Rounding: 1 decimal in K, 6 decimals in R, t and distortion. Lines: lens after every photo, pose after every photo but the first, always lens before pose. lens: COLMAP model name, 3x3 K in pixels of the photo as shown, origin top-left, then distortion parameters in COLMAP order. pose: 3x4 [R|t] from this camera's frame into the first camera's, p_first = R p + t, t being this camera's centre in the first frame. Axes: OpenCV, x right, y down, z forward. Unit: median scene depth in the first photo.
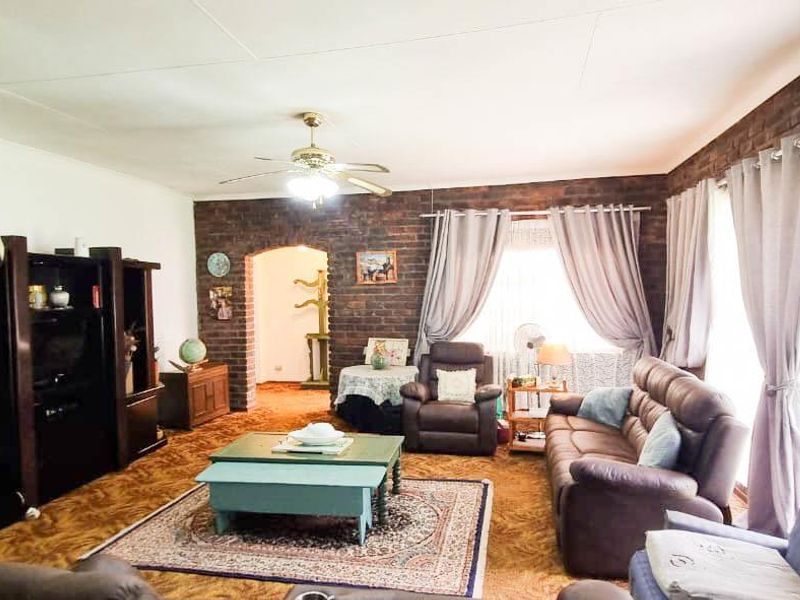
lens RADIAL K [[432.3, 0, 397.4], [0, 432.3, 299.6], [0, 0, 1]] dist [0.002331, -0.000972]
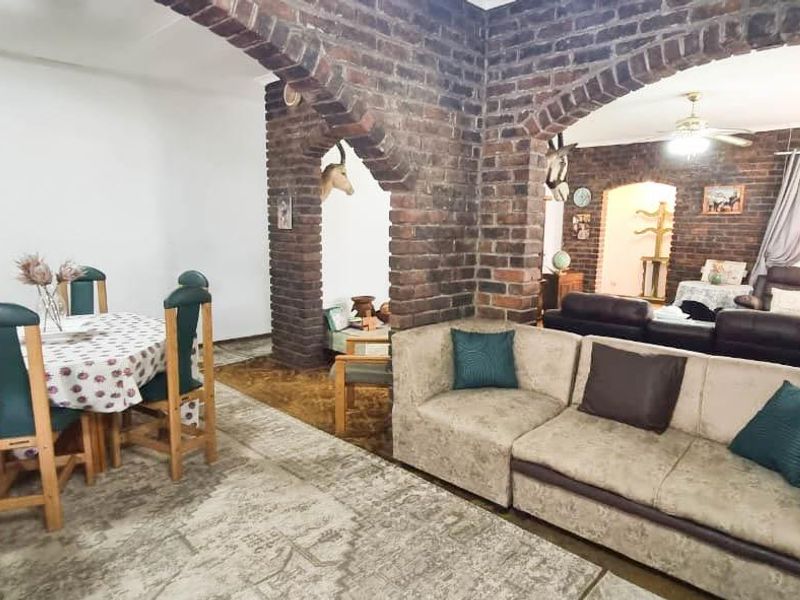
lens RADIAL K [[508.0, 0, 404.4], [0, 508.0, 307.7], [0, 0, 1]] dist [0.000743, -0.004131]
pose [[0.852835, 0.113904, -0.509606, -0.049206], [-0.042950, 0.987914, 0.148935, 0.046227], [0.520411, -0.105129, 0.847420, -0.651628]]
